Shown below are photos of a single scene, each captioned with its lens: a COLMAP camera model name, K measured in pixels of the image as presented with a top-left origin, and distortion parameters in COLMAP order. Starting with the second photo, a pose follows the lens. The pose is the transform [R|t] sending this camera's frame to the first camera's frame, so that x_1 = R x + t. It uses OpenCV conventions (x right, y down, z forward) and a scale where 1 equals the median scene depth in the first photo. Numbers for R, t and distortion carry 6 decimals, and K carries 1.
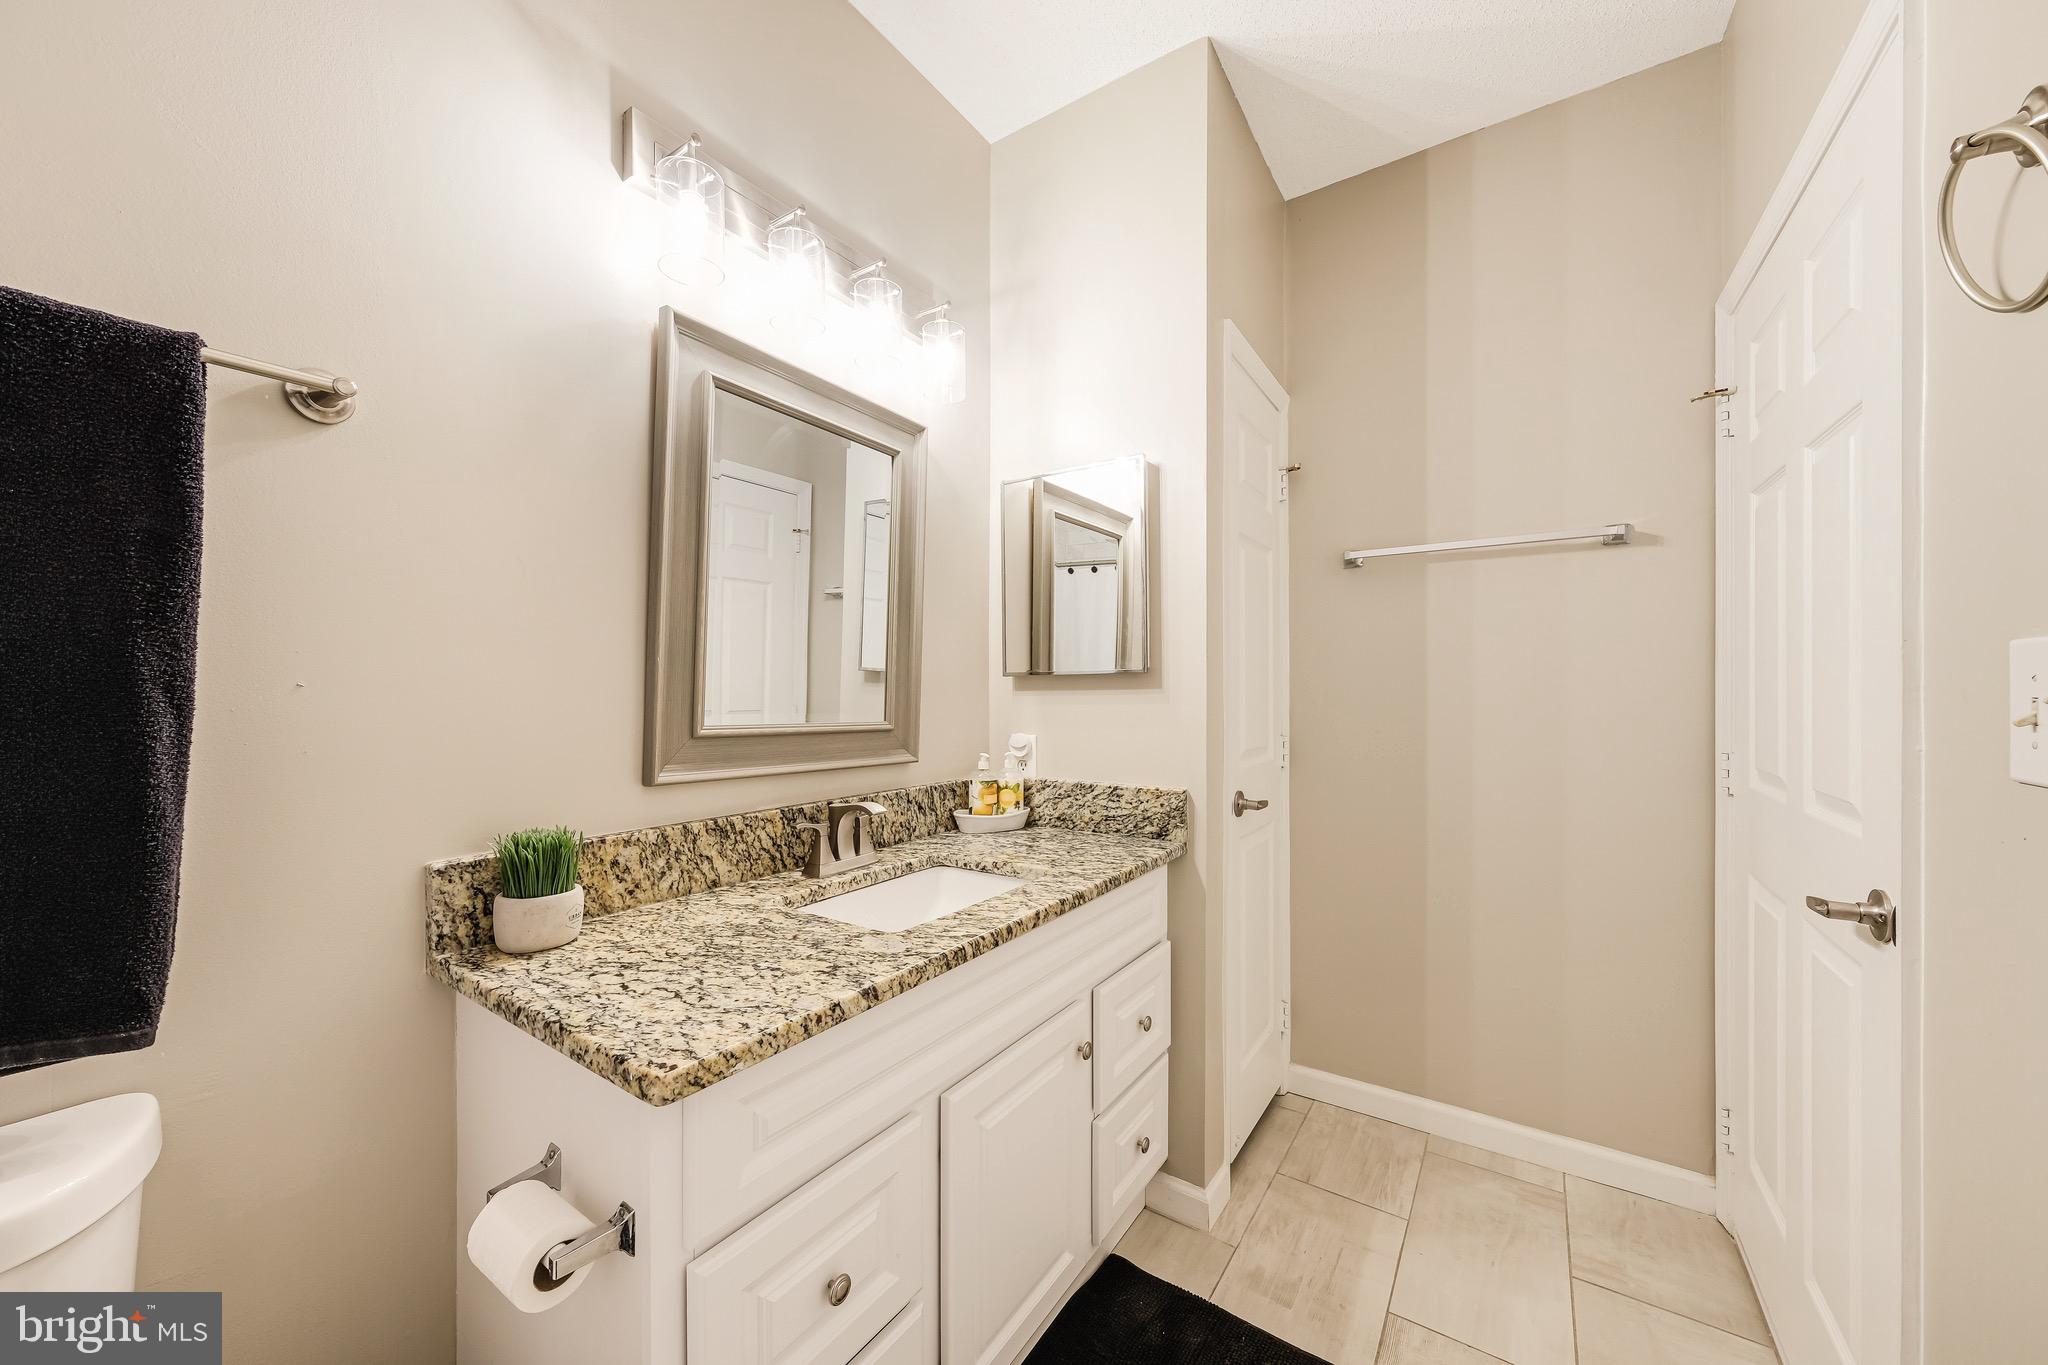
lens RADIAL K [[716.2, 0, 1038.4], [0, 716.2, 685.4], [0, 0, 1]] dist [-0.004776, 0.000823]
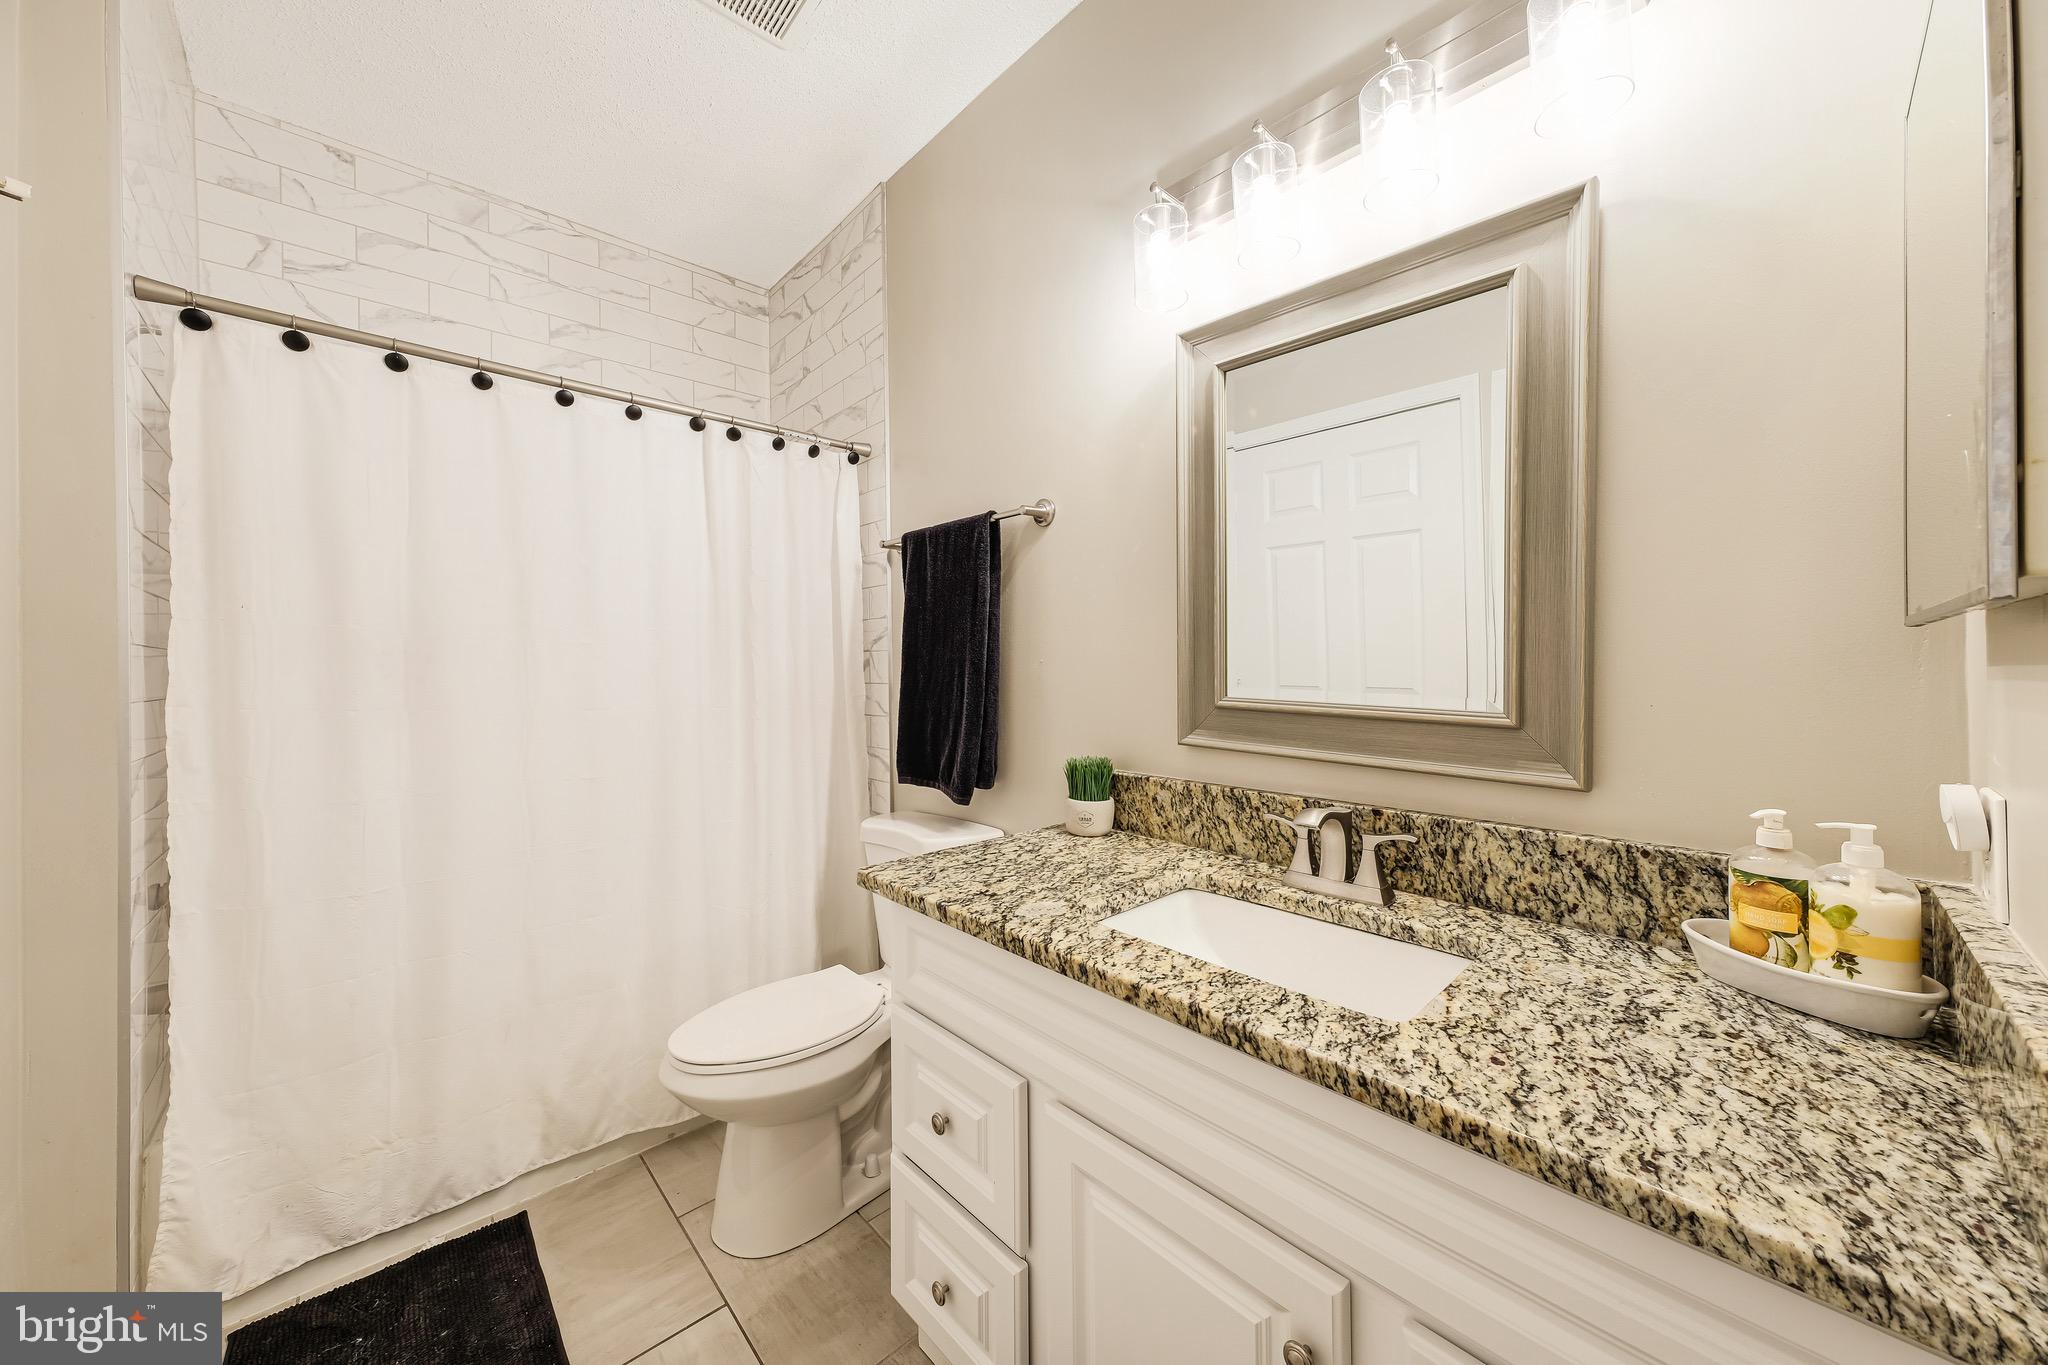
lens RADIAL K [[716.2, 0, 1037.1], [0, 716.2, 663.7], [0, 0, 1]] dist [-0.004776, 0.000823]
pose [[-0.210745, 0.001030, -0.977541, 0.657706], [0.010818, 0.999941, -0.001278, 0.005421], [0.977481, -0.010845, -0.210743, 0.998329]]
